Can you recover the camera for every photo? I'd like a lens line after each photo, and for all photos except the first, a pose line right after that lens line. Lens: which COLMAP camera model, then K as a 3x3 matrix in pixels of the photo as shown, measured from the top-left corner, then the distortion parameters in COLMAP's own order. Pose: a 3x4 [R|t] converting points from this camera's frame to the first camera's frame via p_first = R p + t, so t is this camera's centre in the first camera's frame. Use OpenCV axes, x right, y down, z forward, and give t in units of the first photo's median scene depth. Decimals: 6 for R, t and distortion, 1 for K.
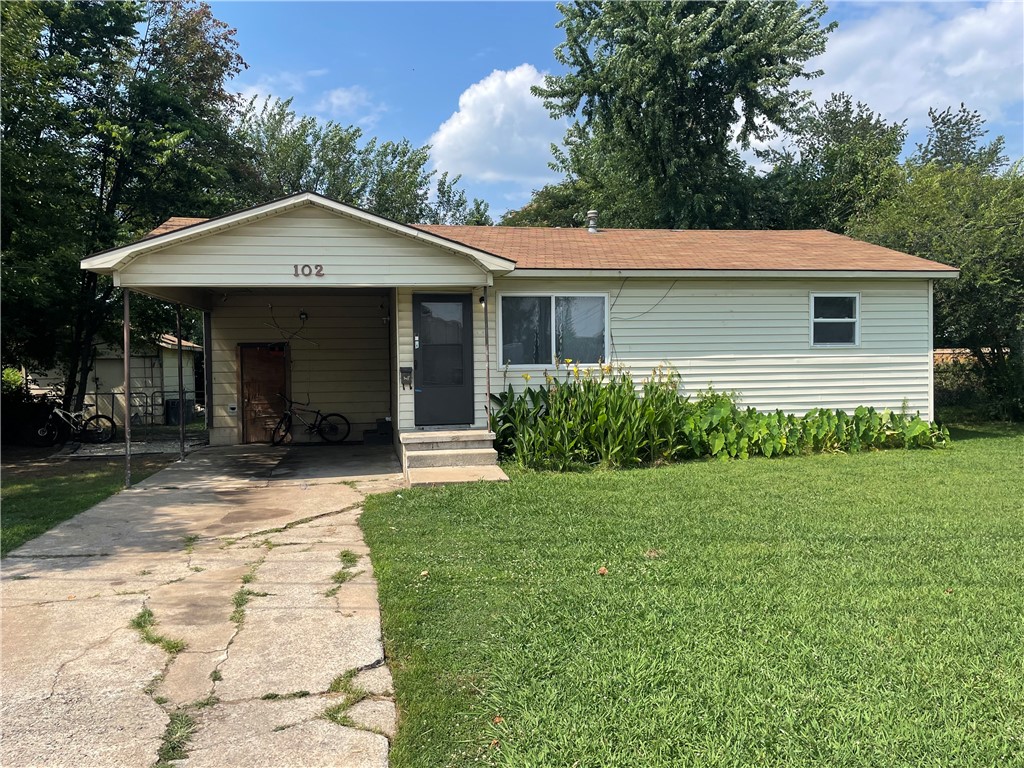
lens RADIAL K [[807.0, 0, 512.0], [0, 807.0, 384.0], [0, 0, 1]] dist [0.080384, -0.128438]
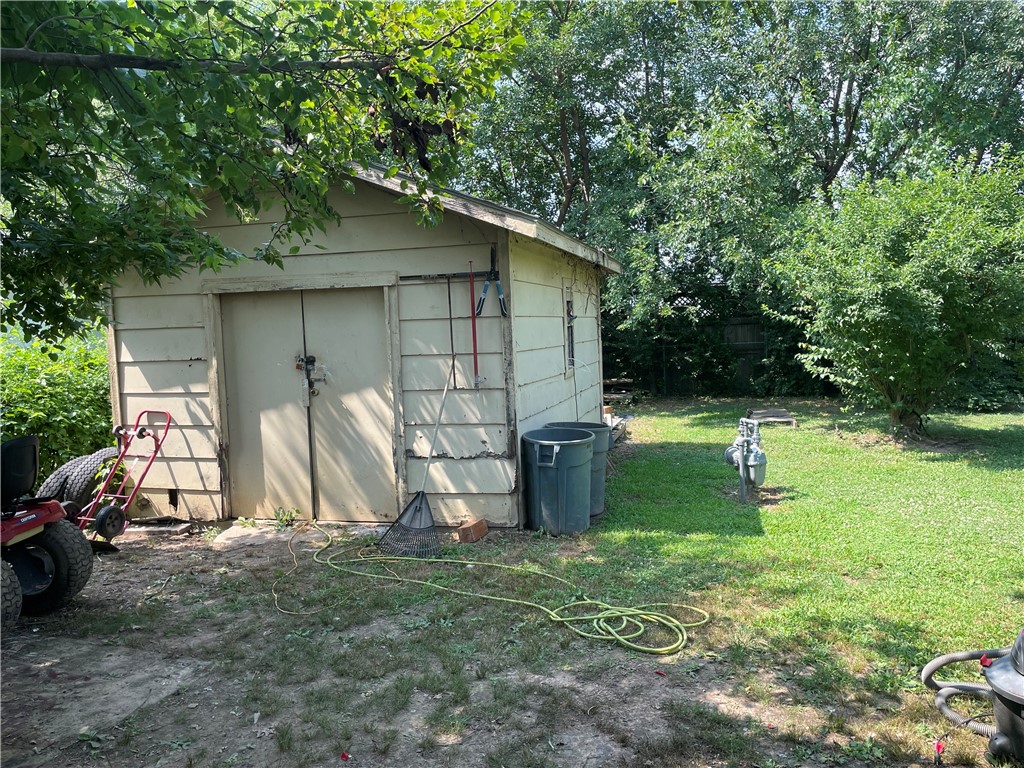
lens RADIAL K [[807.0, 0, 512.0], [0, 807.0, 384.0], [0, 0, 1]] dist [0.080384, -0.128438]
pose [[0.914984, 0.008917, -0.403392, -0.591357], [0.012524, 0.998646, 0.050483, -0.021388], [0.403296, -0.051243, 0.913634, 1.395588]]
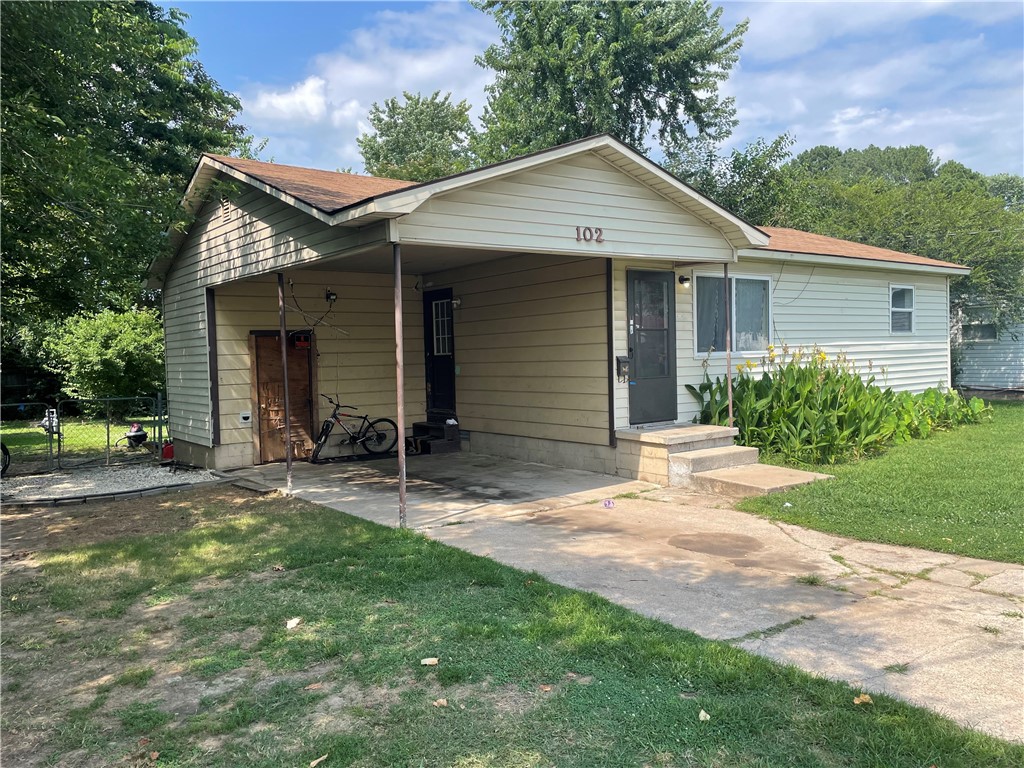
lens RADIAL K [[807.0, 0, 512.0], [0, 807.0, 384.0], [0, 0, 1]] dist [0.080384, -0.128438]
pose [[0.896566, -0.025342, 0.442185, -0.569971], [0.024924, 0.999667, 0.006757, -0.000052], [-0.442208, 0.004963, 0.896899, 0.269618]]
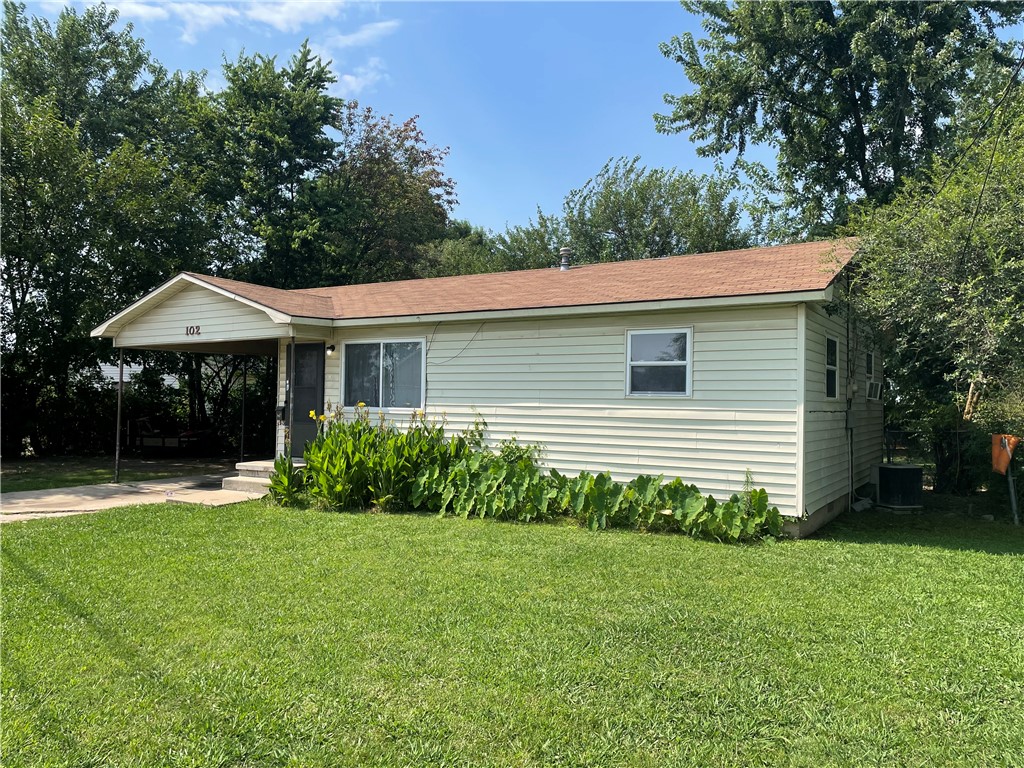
lens RADIAL K [[807.0, 0, 512.0], [0, 807.0, 384.0], [0, 0, 1]] dist [0.080384, -0.128438]
pose [[0.720960, 0.009939, -0.692906, 0.872938], [-0.039462, 0.998863, -0.026733, -0.032496], [0.691852, 0.046617, 0.720533, 0.347365]]
